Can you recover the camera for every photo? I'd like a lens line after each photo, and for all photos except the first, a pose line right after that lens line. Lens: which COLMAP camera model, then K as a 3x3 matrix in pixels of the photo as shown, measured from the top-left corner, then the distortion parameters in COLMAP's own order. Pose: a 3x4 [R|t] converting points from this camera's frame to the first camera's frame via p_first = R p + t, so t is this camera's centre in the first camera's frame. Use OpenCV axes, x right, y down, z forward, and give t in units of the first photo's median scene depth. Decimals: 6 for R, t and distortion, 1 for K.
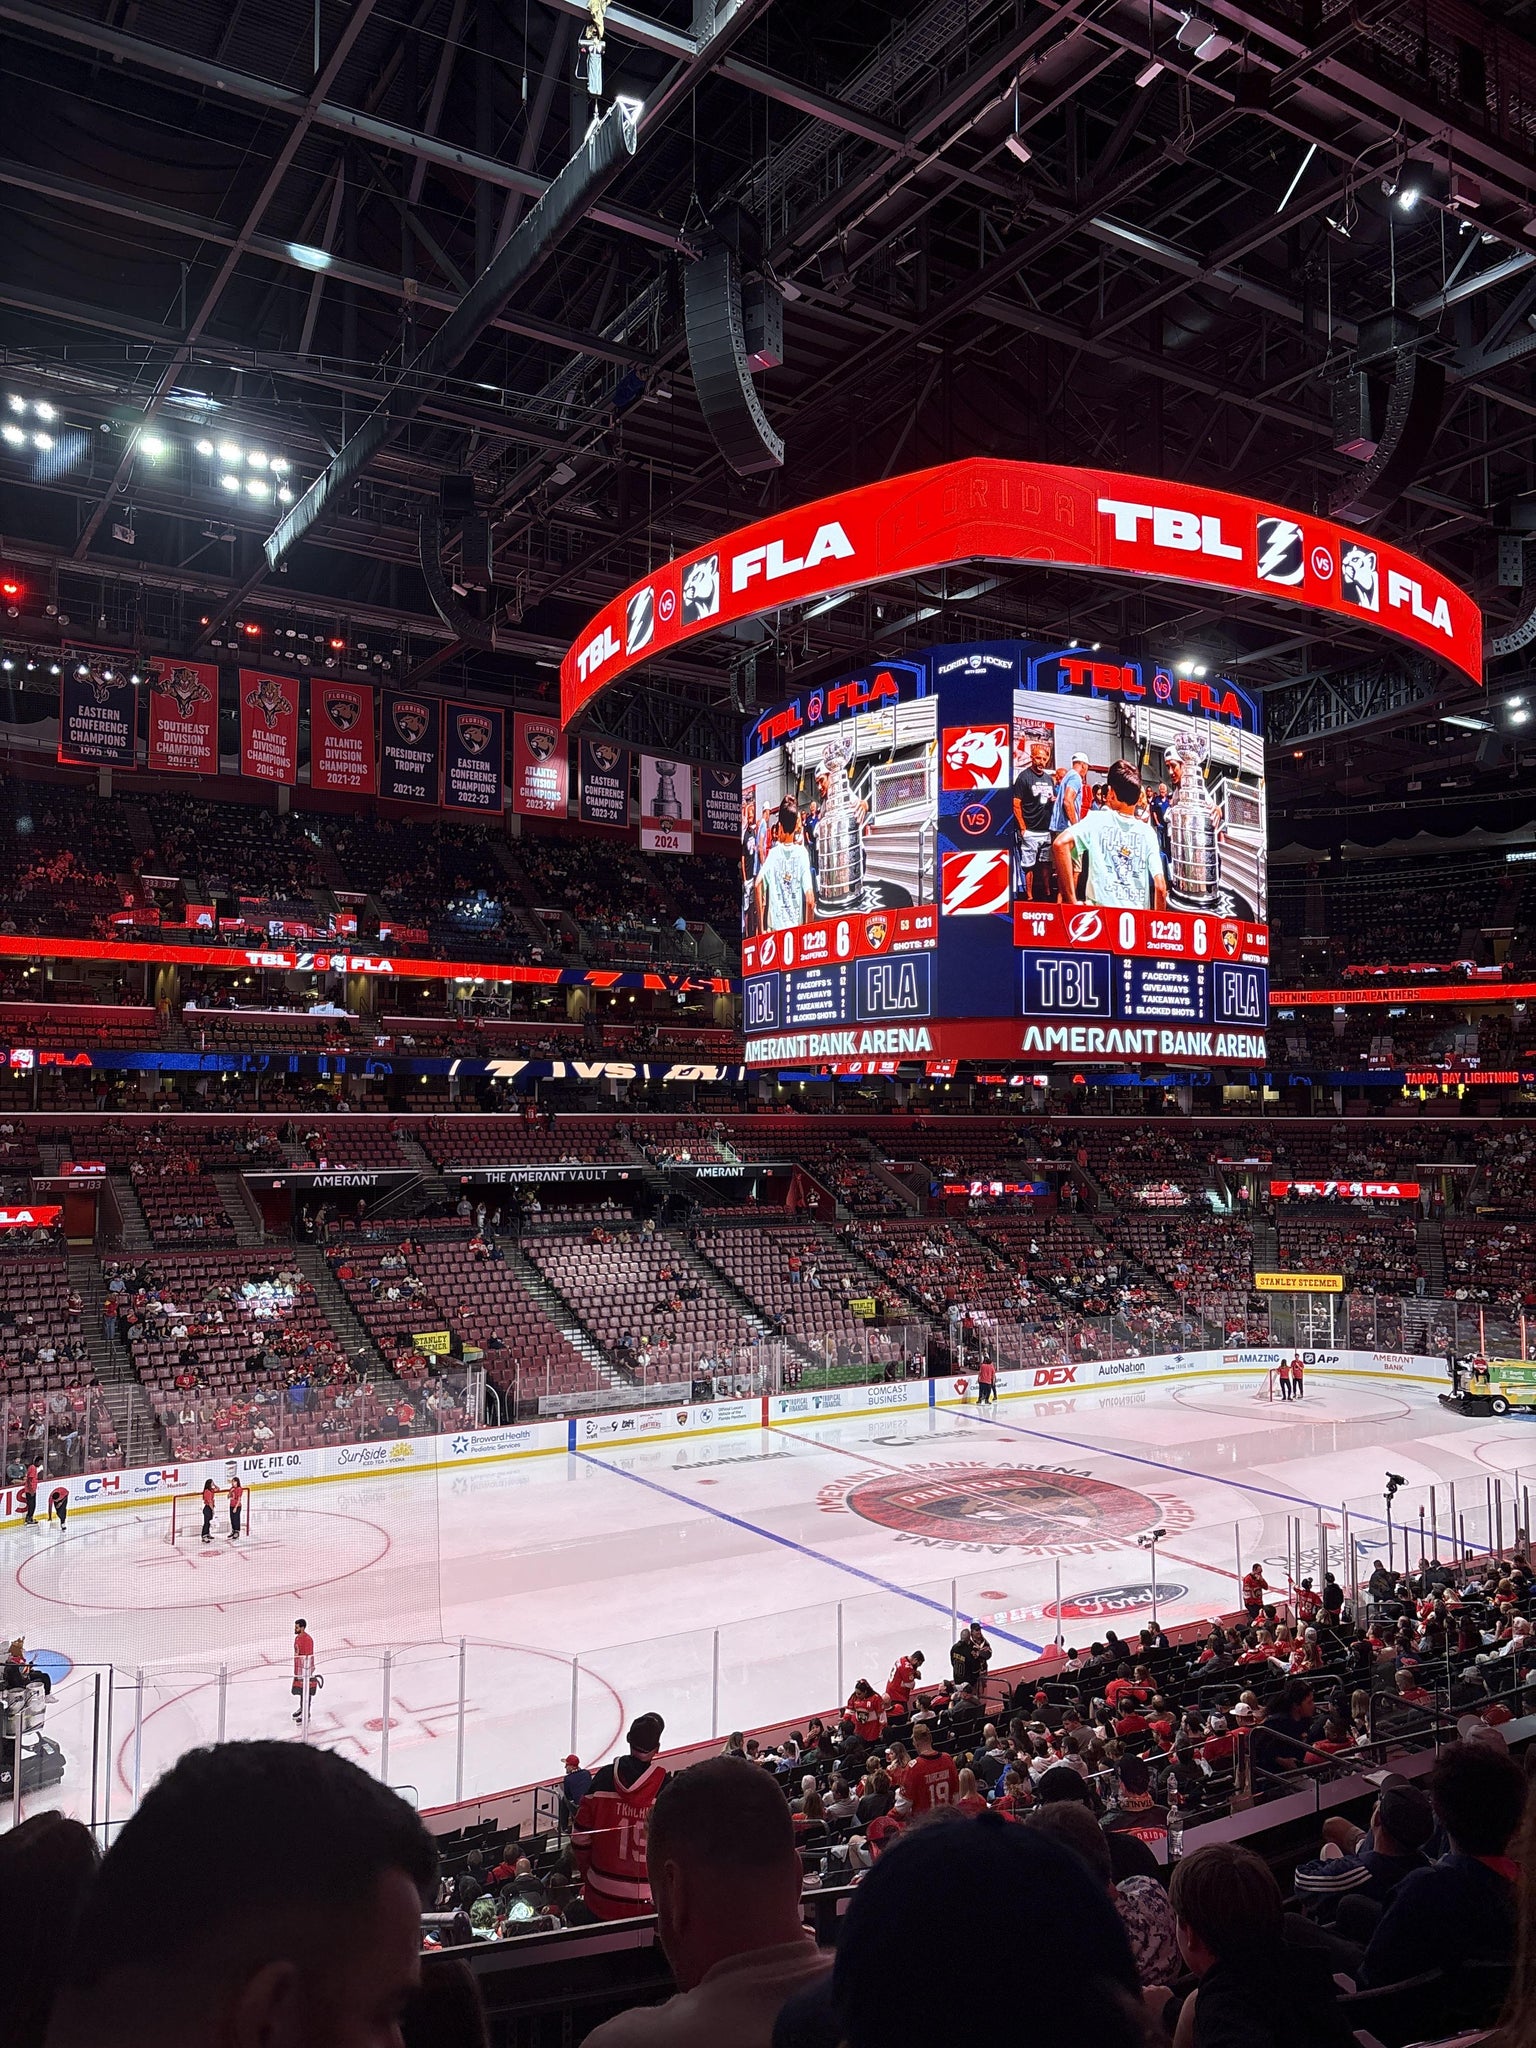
lens RADIAL K [[1543.9, 0, 751.0], [0, 1543.9, 1030.3], [0, 0, 1]] dist [0.048497, -0.051536]
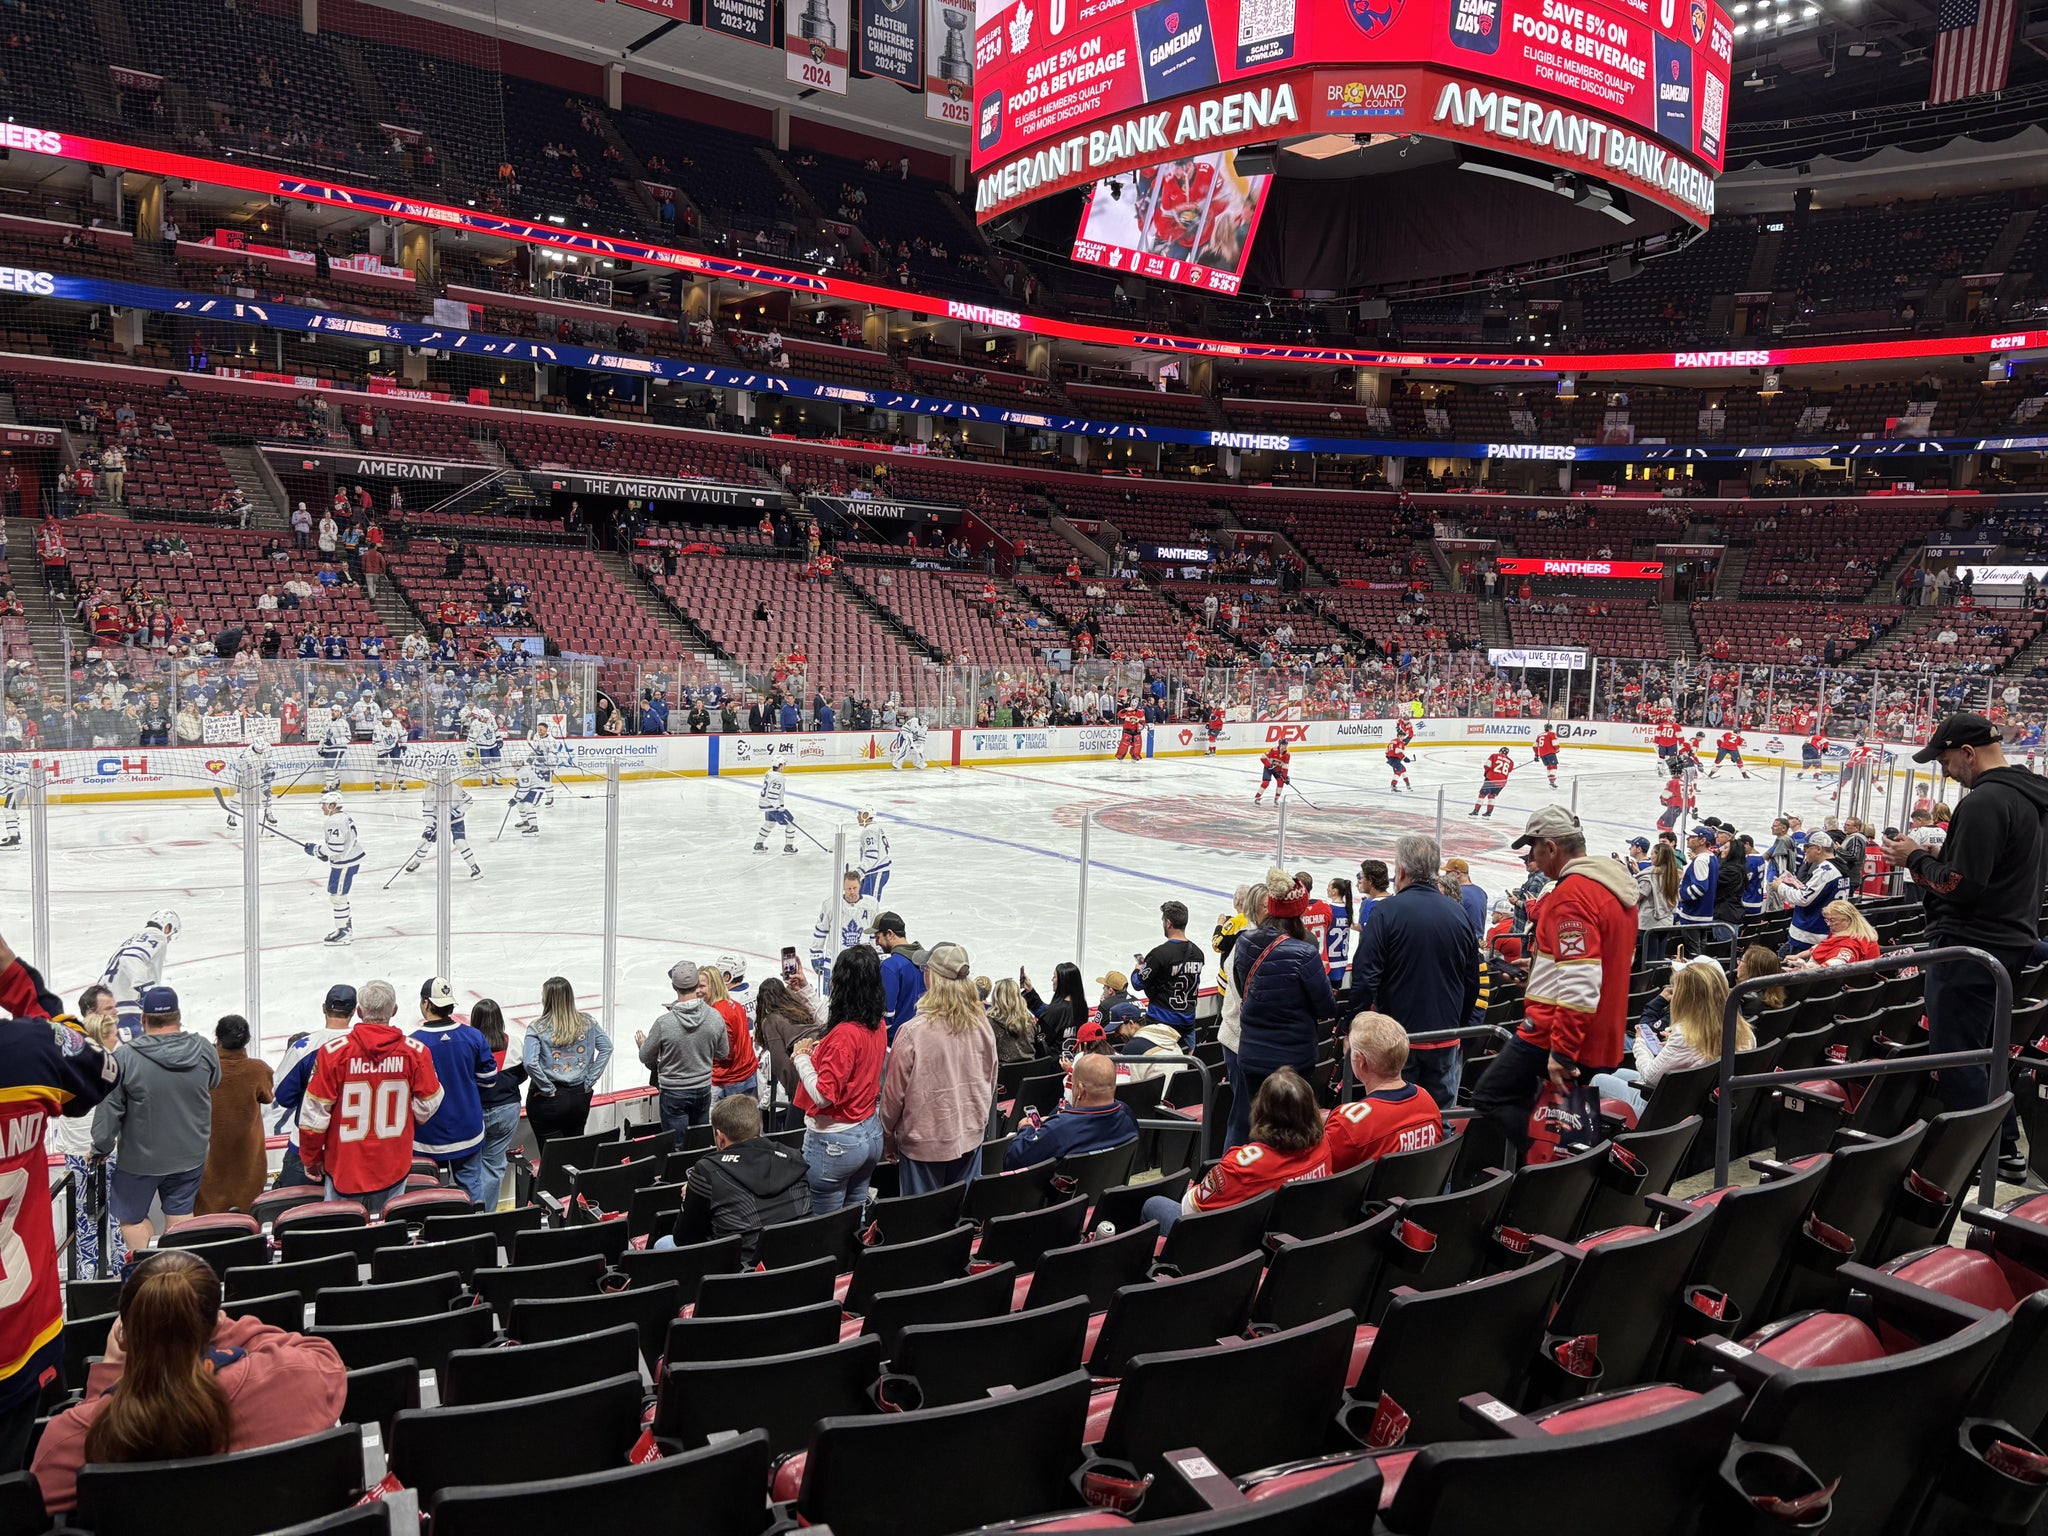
lens RADIAL K [[1558.3, 0, 1010.0], [0, 1558.3, 756.9], [0, 0, 1]] dist [0.051793, -0.043456]
pose [[0.993903, 0.023965, 0.107621, -0.048656], [-0.040466, 0.987263, 0.153867, 0.127054], [-0.102563, -0.157284, 0.982213, 0.212993]]
